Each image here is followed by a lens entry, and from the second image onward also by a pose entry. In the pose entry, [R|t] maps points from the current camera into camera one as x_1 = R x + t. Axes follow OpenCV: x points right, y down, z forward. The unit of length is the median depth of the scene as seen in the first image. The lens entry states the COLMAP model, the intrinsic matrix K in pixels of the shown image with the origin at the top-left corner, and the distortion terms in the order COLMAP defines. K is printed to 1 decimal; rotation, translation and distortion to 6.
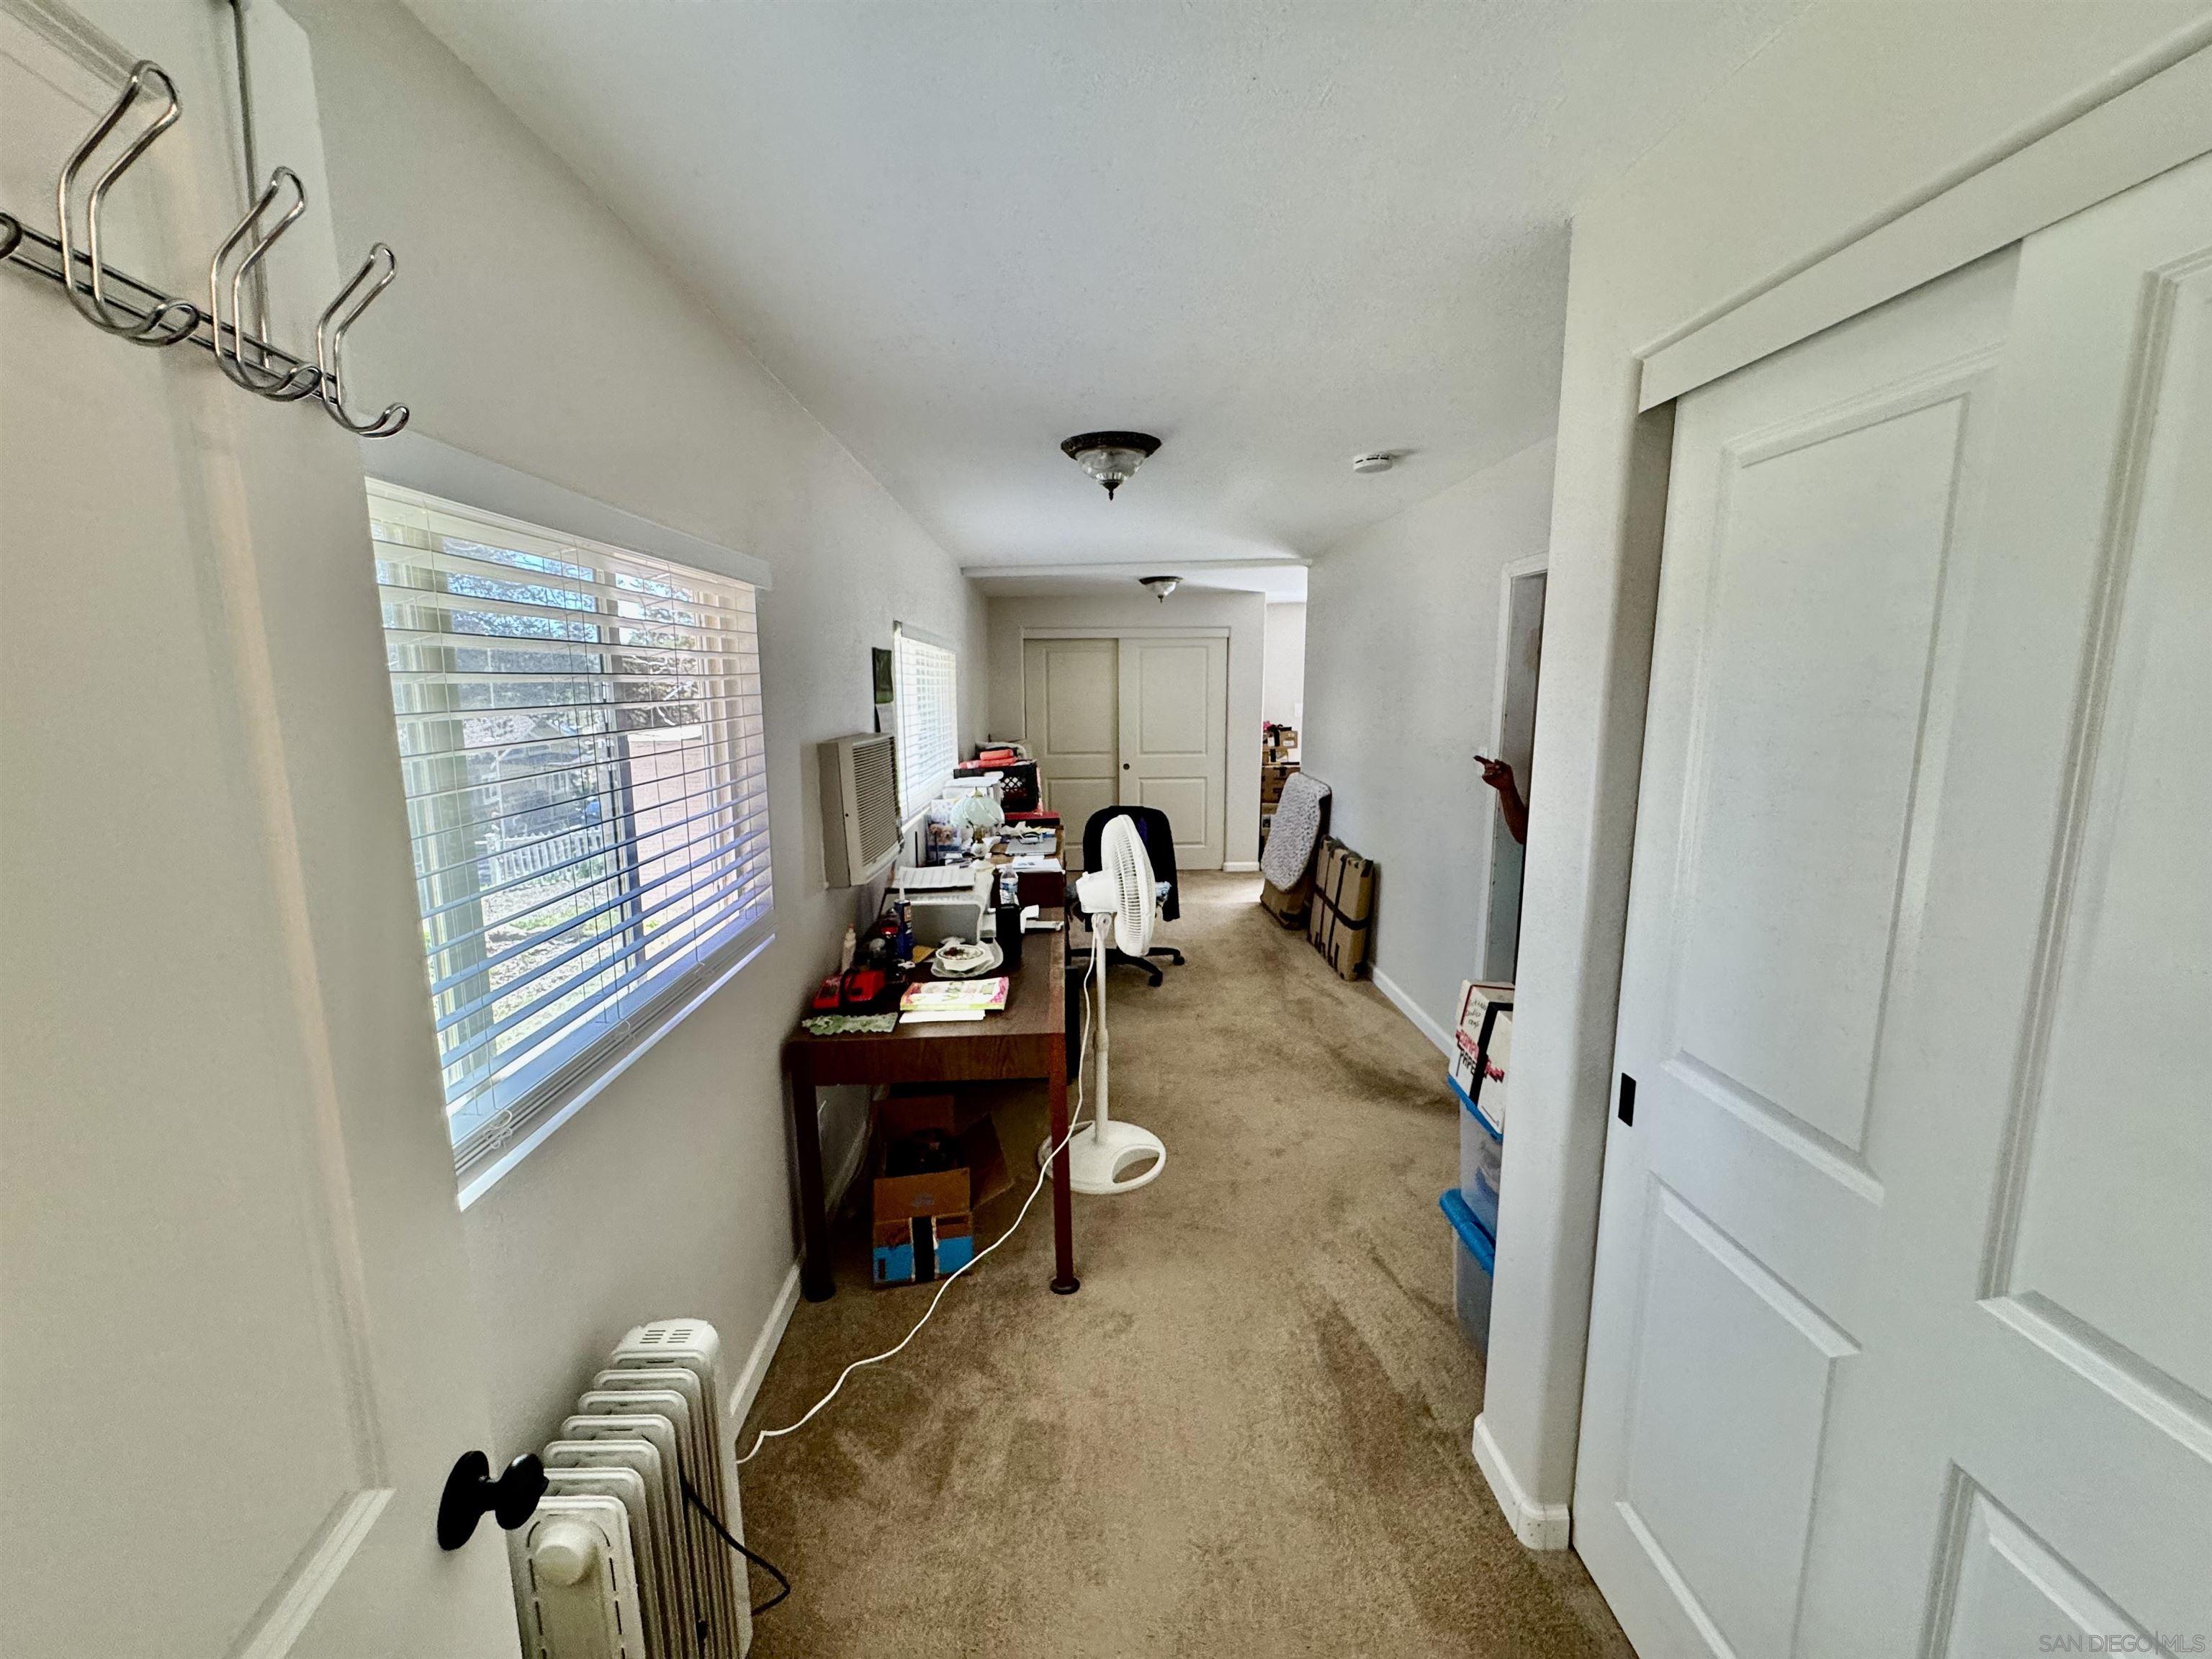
lens RADIAL K [[886.5, 0, 1102.5], [0, 886.5, 826.9], [0, 0, 1]] dist [-0.005470, 0.001464]
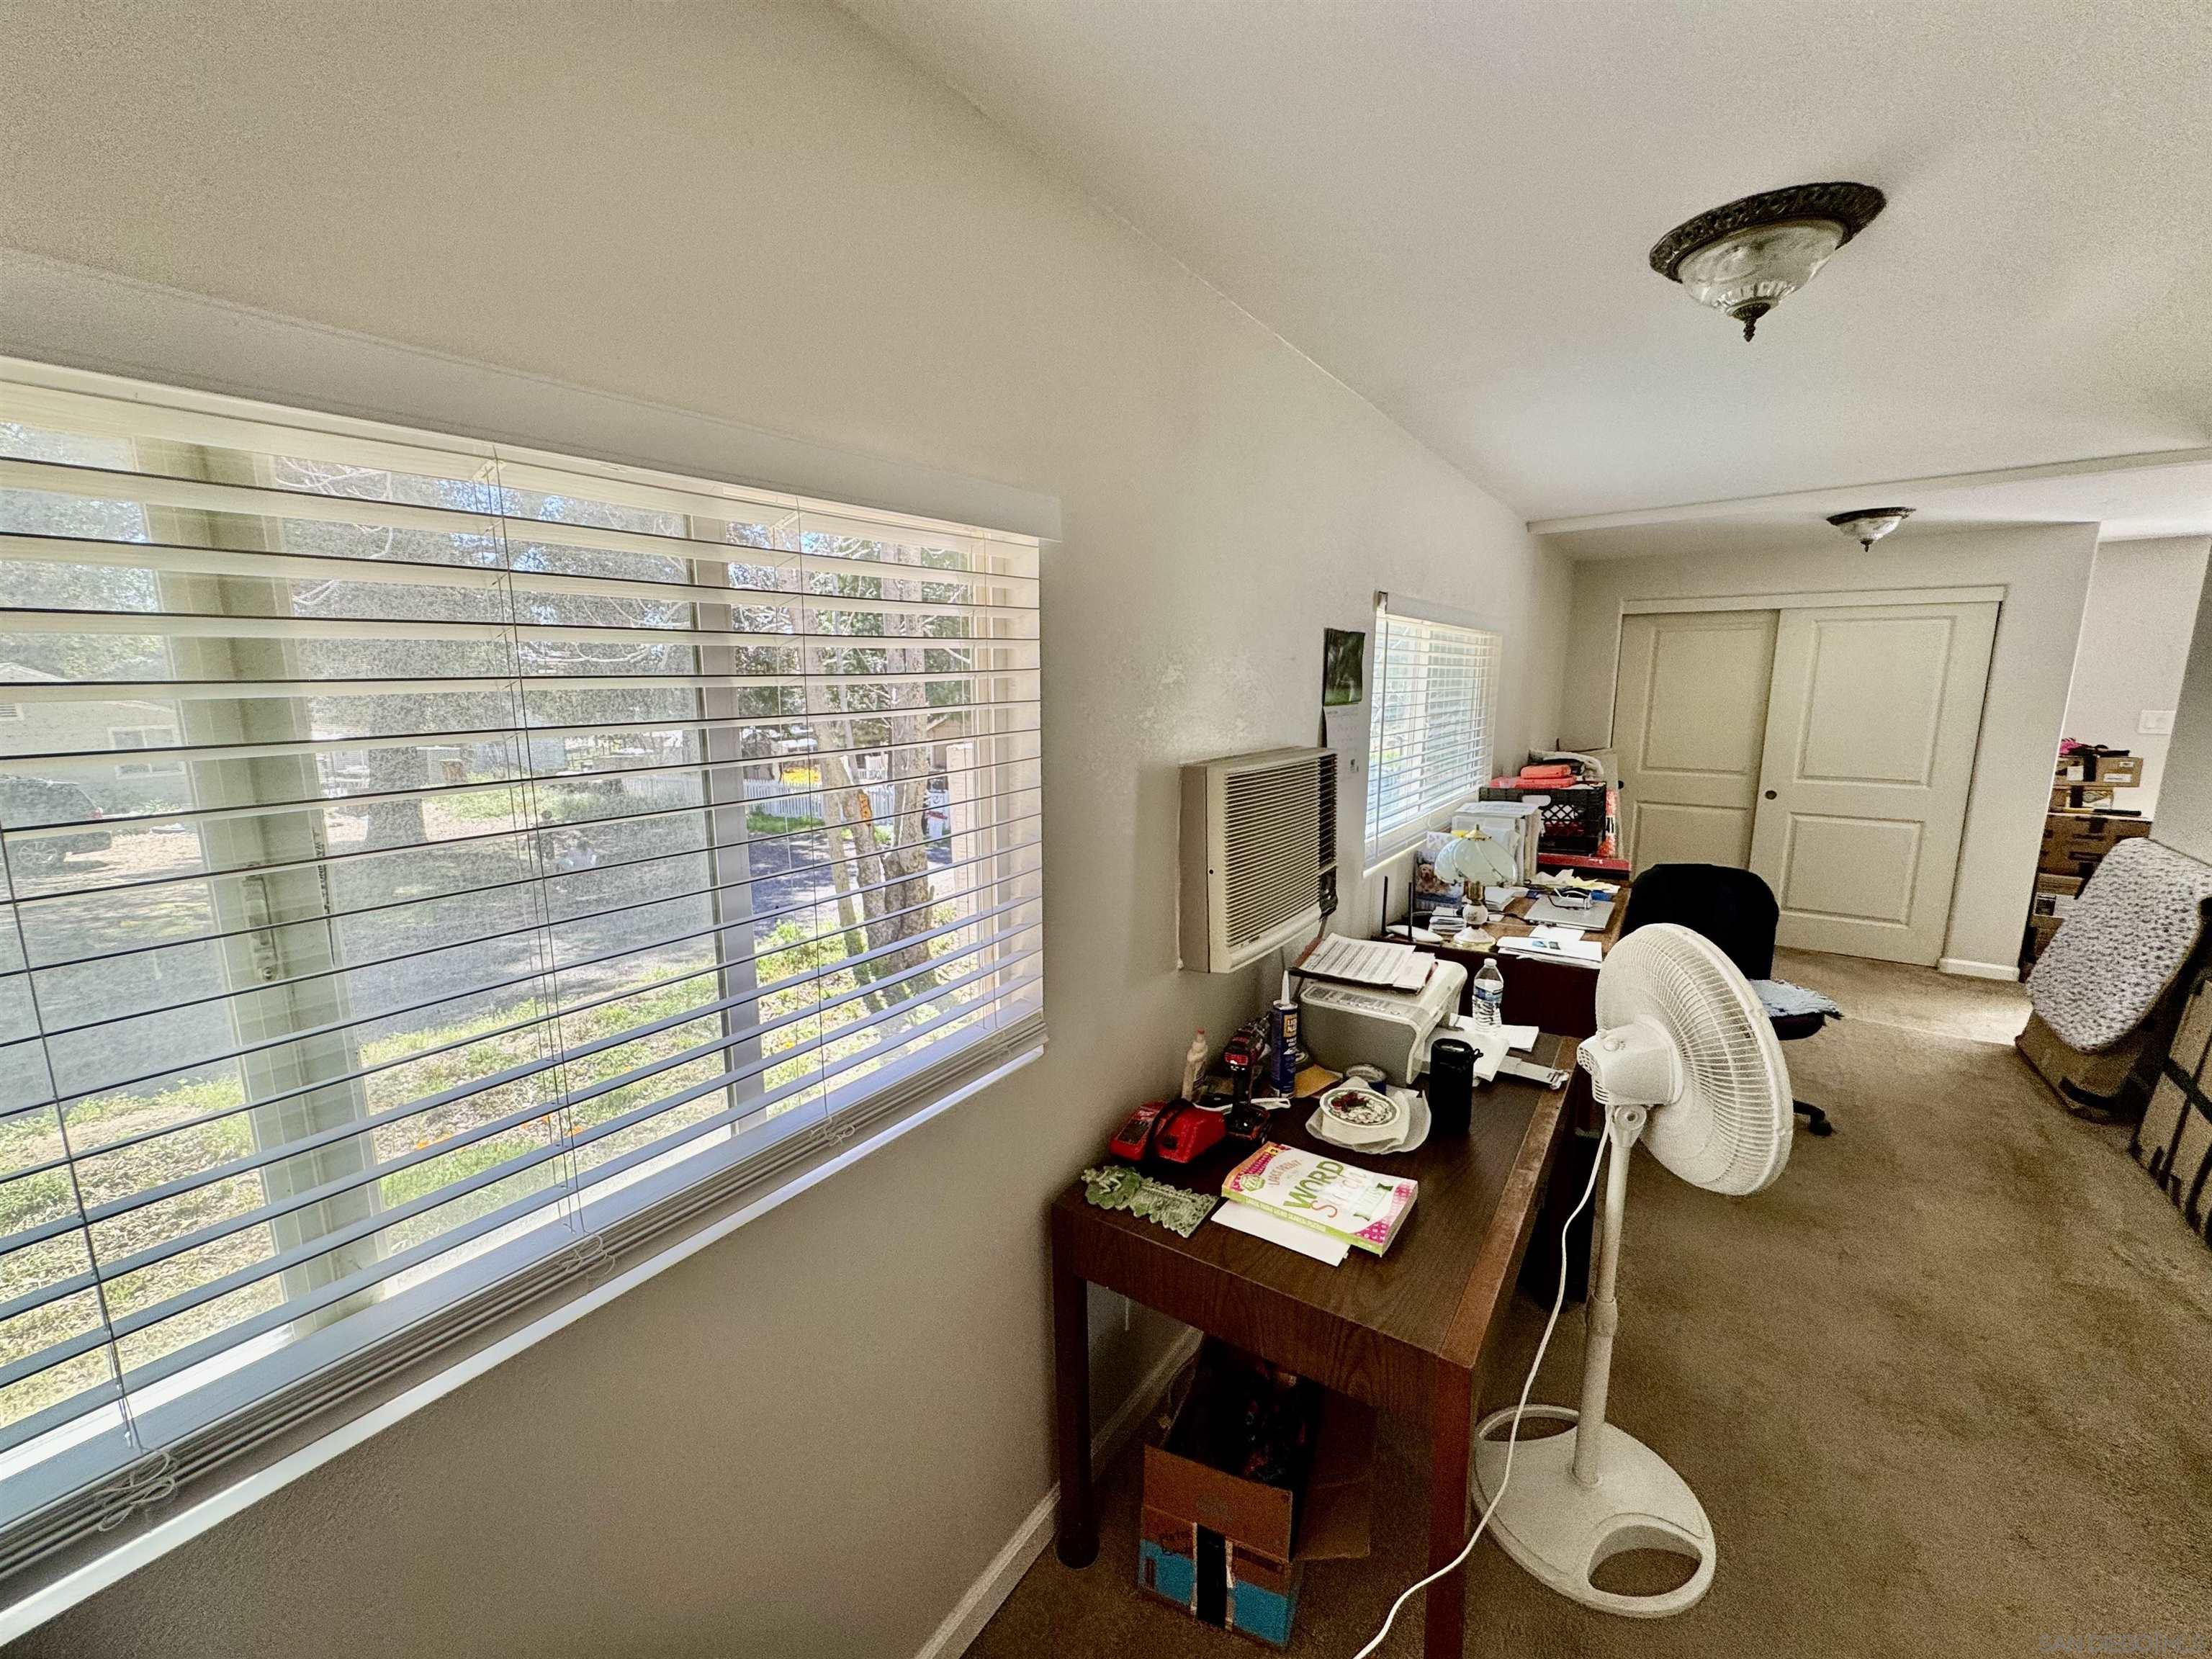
lens RADIAL K [[886.5, 0, 1104.3], [0, 886.5, 826.2], [0, 0, 1]] dist [-0.005470, 0.001464]
pose [[0.803576, 0.104889, -0.585887, 0.027885], [-0.096774, 0.994276, 0.045270, -0.043677], [0.587282, 0.020320, 0.809127, 0.237521]]
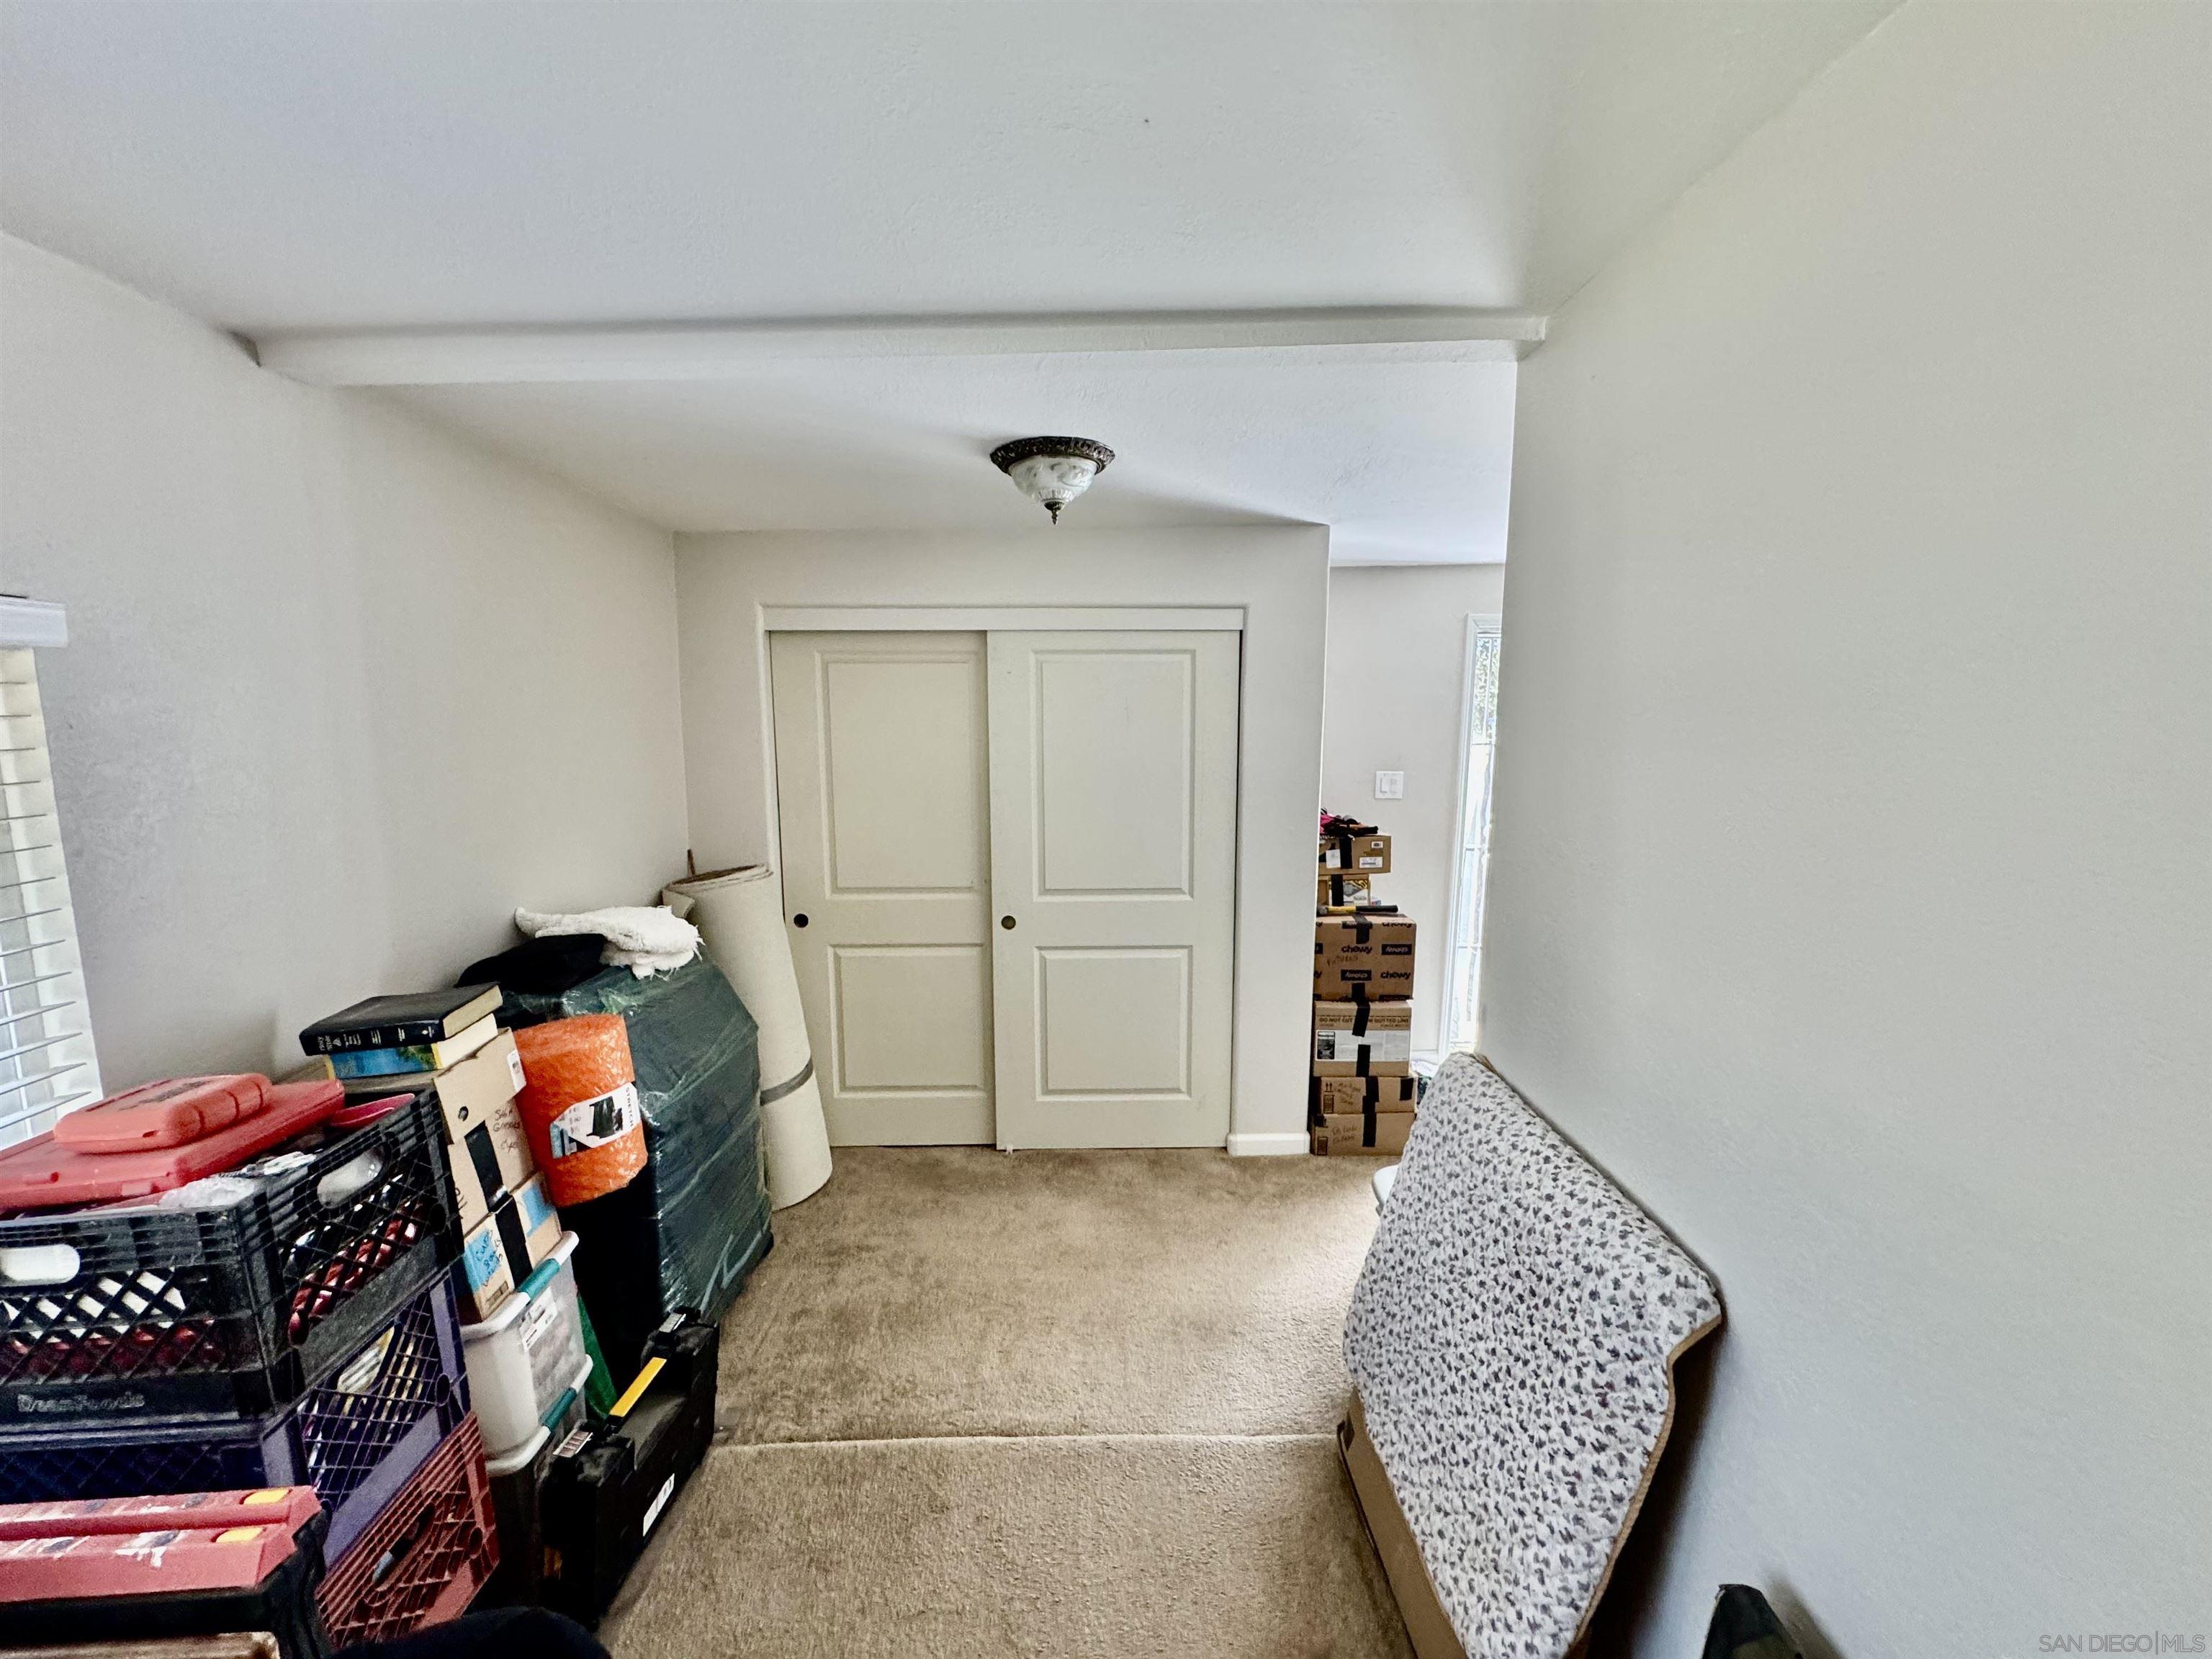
lens RADIAL K [[886.5, 0, 1104.9], [0, 886.5, 825.1], [0, 0, 1]] dist [-0.005470, 0.001464]
pose [[0.999898, 0.007935, -0.011917, 0.141998], [-0.008232, 0.999651, -0.025103, -0.188046], [0.011713, 0.025199, 0.999614, 0.997113]]
